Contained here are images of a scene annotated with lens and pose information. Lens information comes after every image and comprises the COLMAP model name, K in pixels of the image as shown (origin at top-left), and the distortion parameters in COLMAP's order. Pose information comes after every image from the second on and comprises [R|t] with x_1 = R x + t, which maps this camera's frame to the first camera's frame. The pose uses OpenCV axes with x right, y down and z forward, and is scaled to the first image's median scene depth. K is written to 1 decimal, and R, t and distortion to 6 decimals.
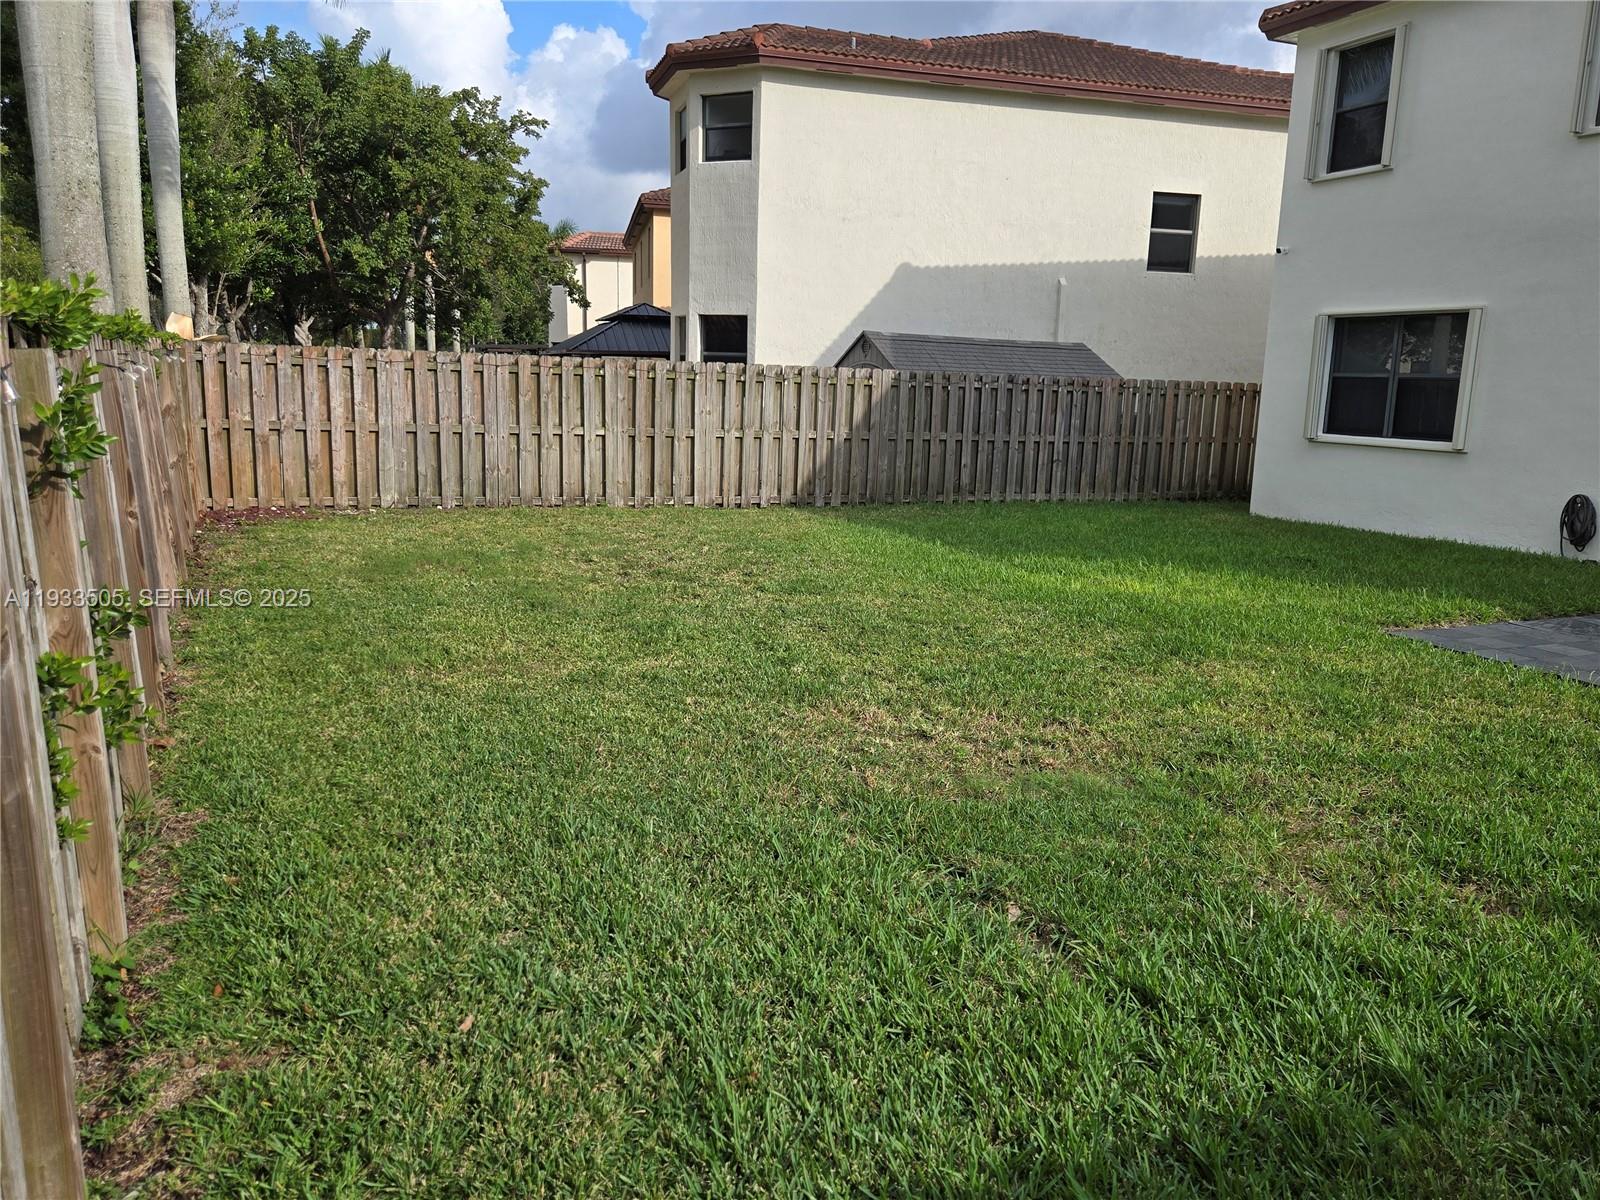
lens RADIAL K [[1218.1, 0, 804.0], [0, 1218.1, 603.5], [0, 0, 1]] dist [0.072774, -0.066485]
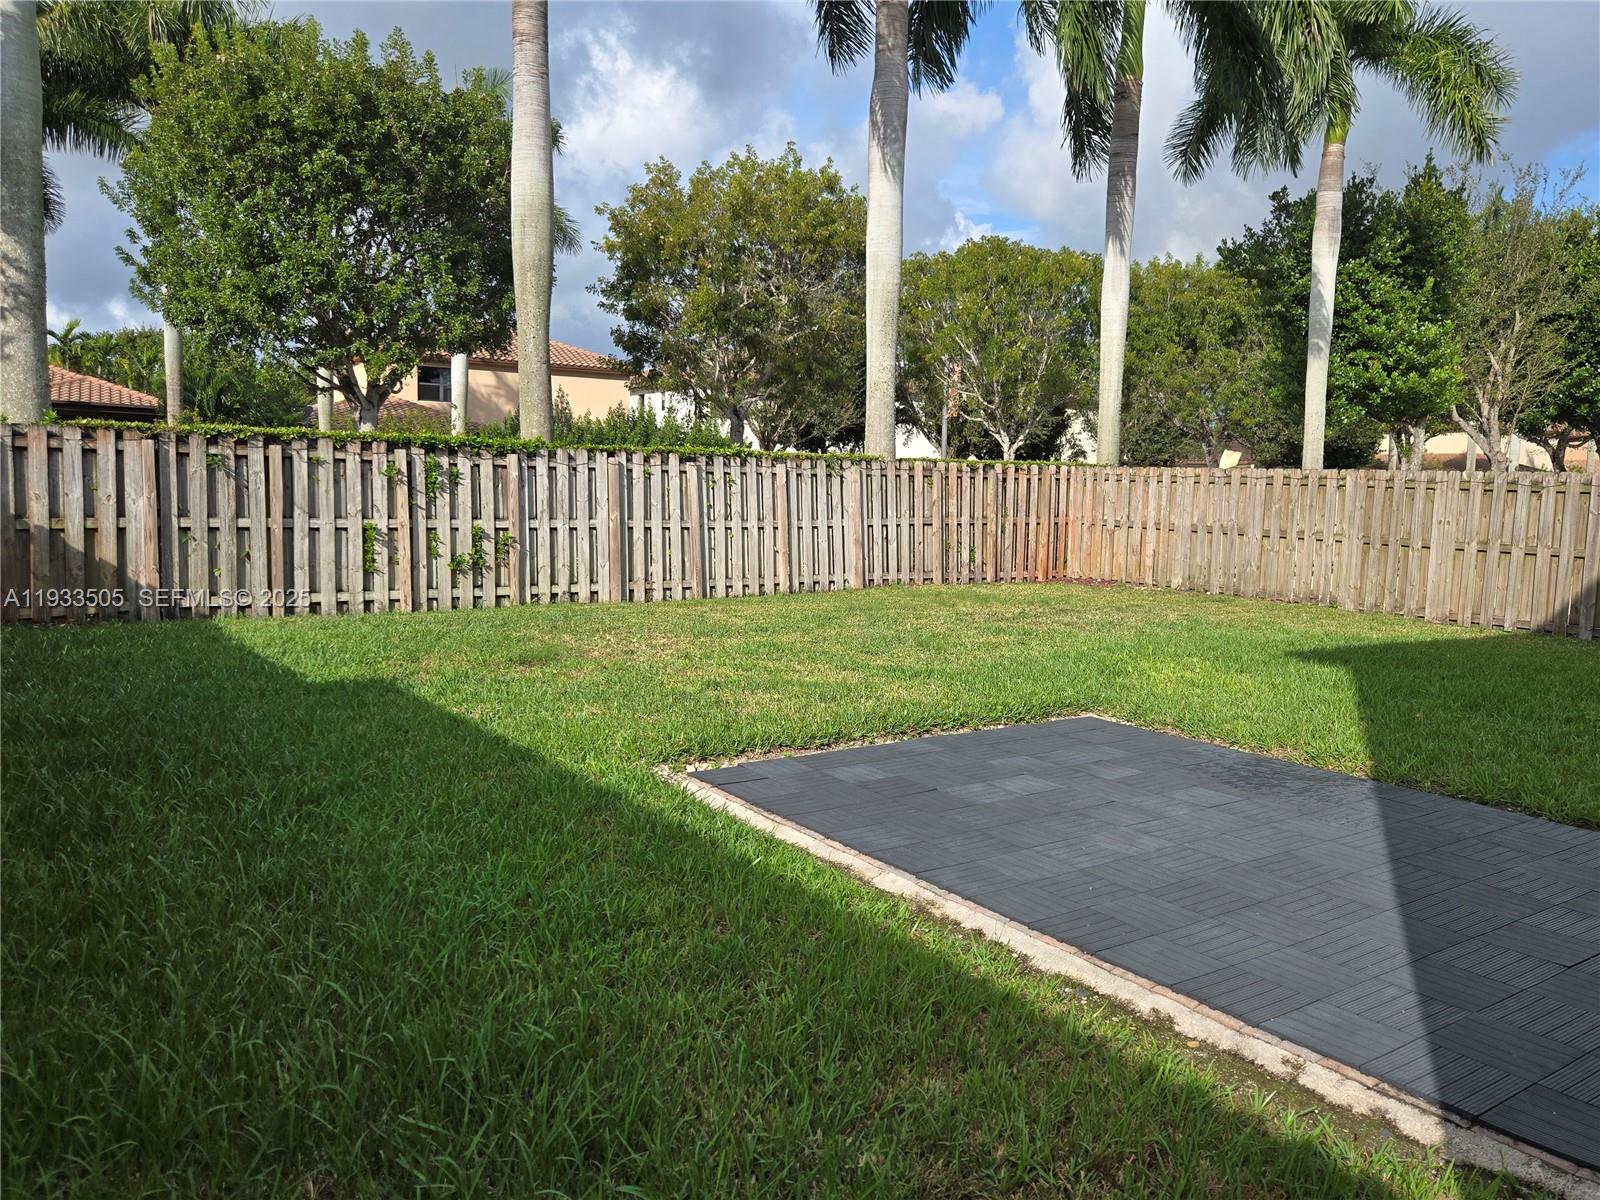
lens RADIAL K [[1218.1, 0, 804.0], [0, 1218.1, 603.5], [0, 0, 1]] dist [0.072774, -0.066485]
pose [[0.203687, 0.081601, -0.975629, 1.999706], [-0.196084, 0.979729, 0.041006, -0.094922], [0.959199, 0.182953, 0.215559, 0.848128]]
